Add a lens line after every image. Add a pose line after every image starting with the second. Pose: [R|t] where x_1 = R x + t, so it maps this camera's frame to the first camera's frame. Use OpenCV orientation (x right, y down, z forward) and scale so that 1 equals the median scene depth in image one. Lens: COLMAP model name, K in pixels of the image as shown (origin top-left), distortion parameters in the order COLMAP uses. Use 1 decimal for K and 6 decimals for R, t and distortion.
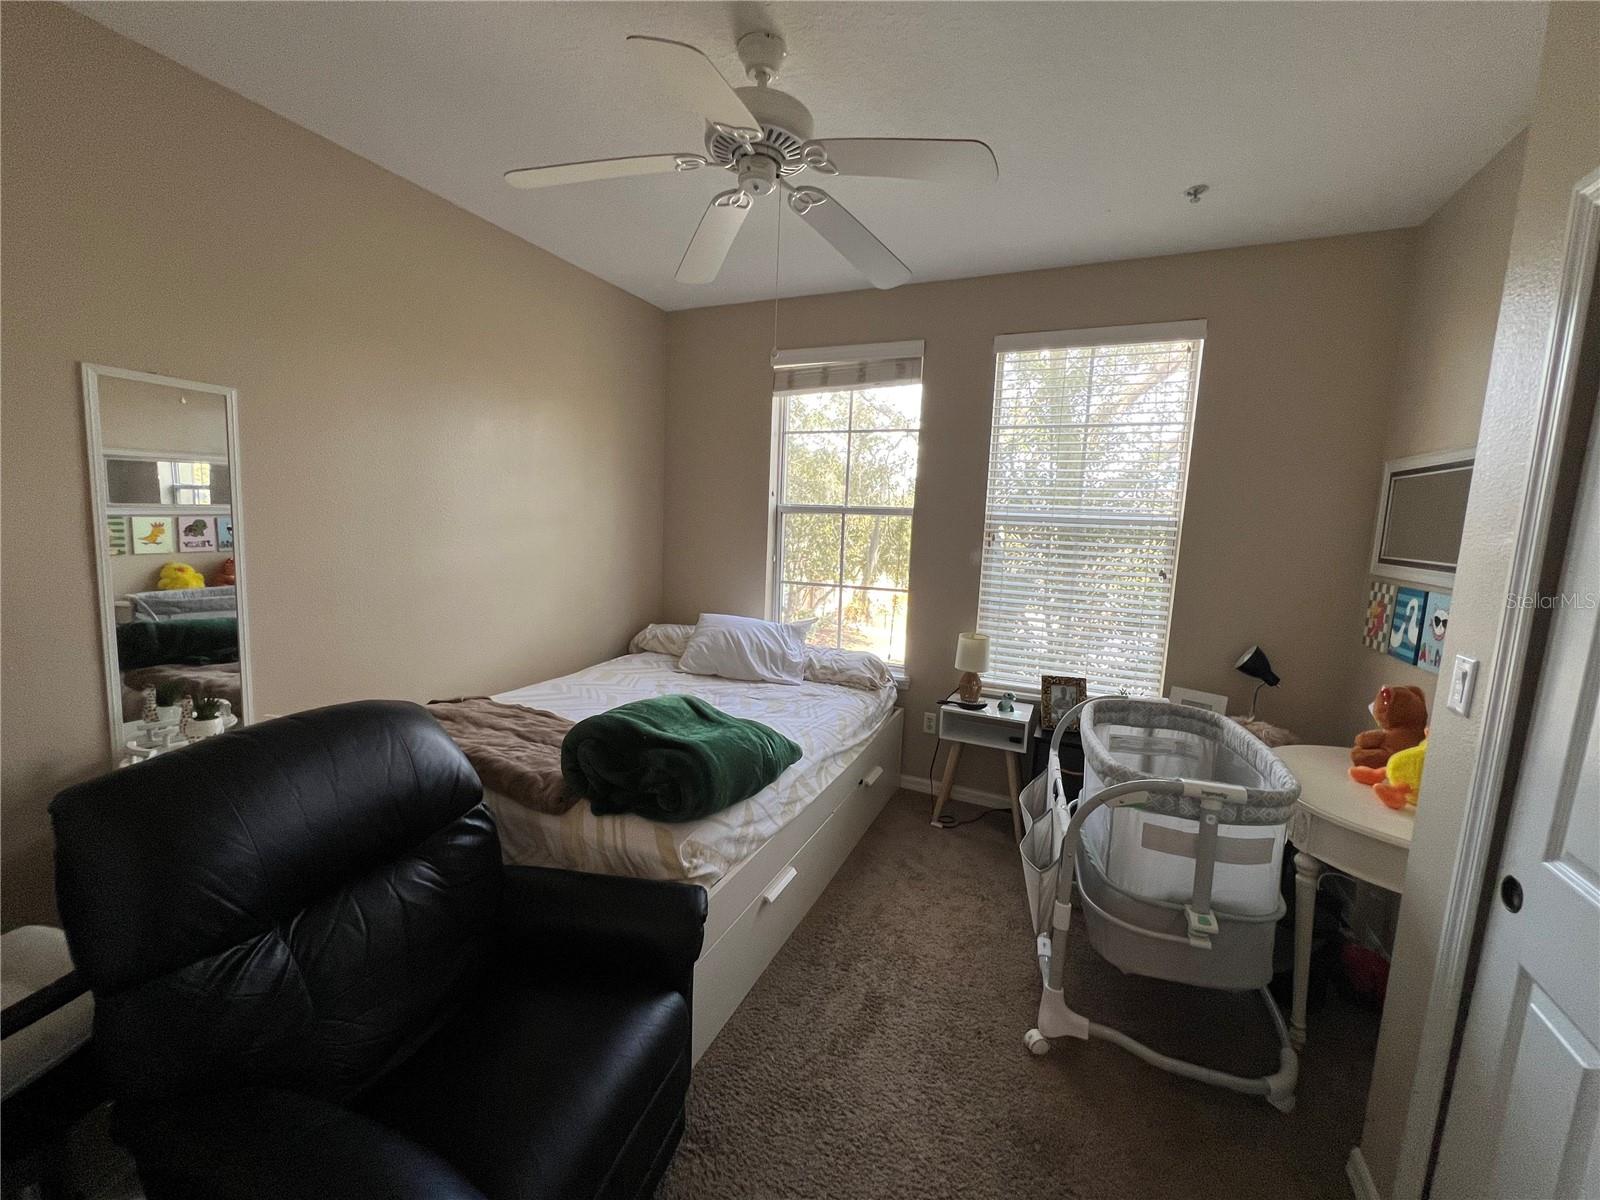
lens RADIAL K [[636.2, 0, 796.2], [0, 636.2, 602.0], [0, 0, 1]] dist [0.000267, 0.000196]
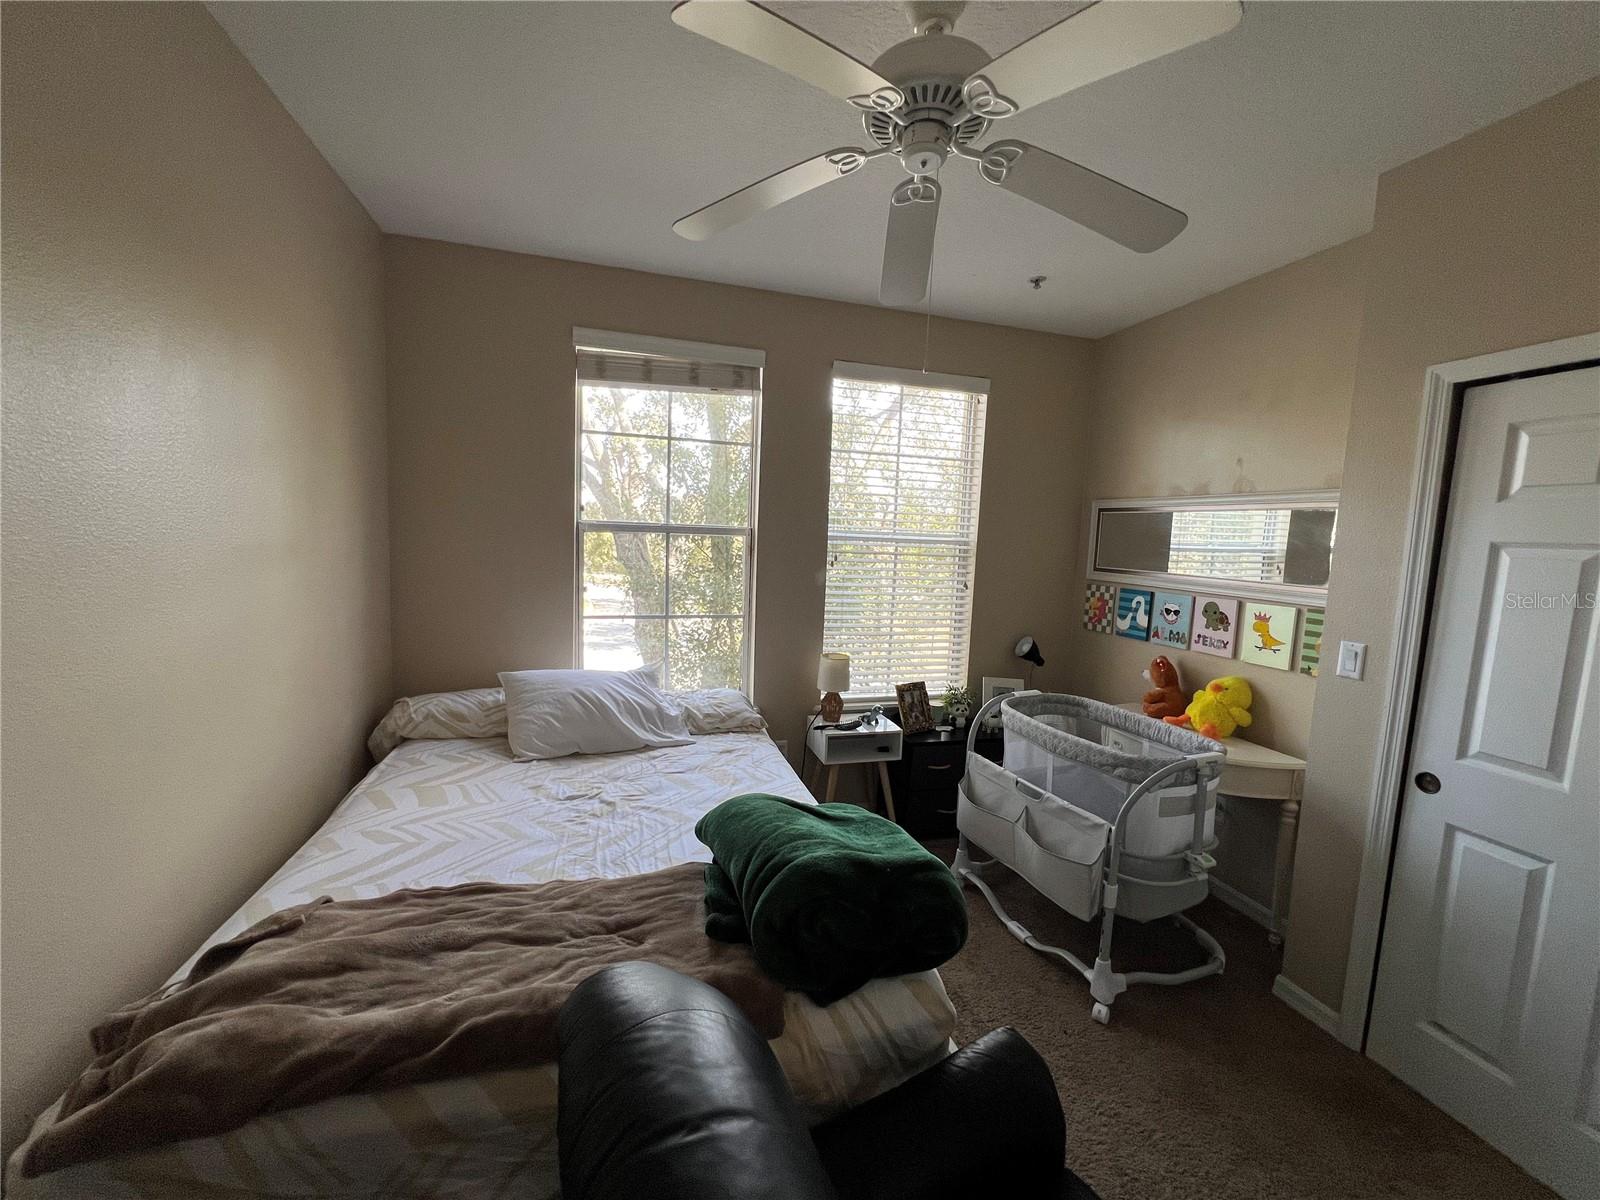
lens RADIAL K [[636.2, 0, 804.6], [0, 636.2, 600.1], [0, 0, 1]] dist [0.000267, 0.000196]
pose [[0.761408, -0.074673, 0.643958, -0.500042], [0.075456, 0.996800, 0.026370, -0.081987], [-0.643867, 0.028512, 0.764606, 0.322897]]
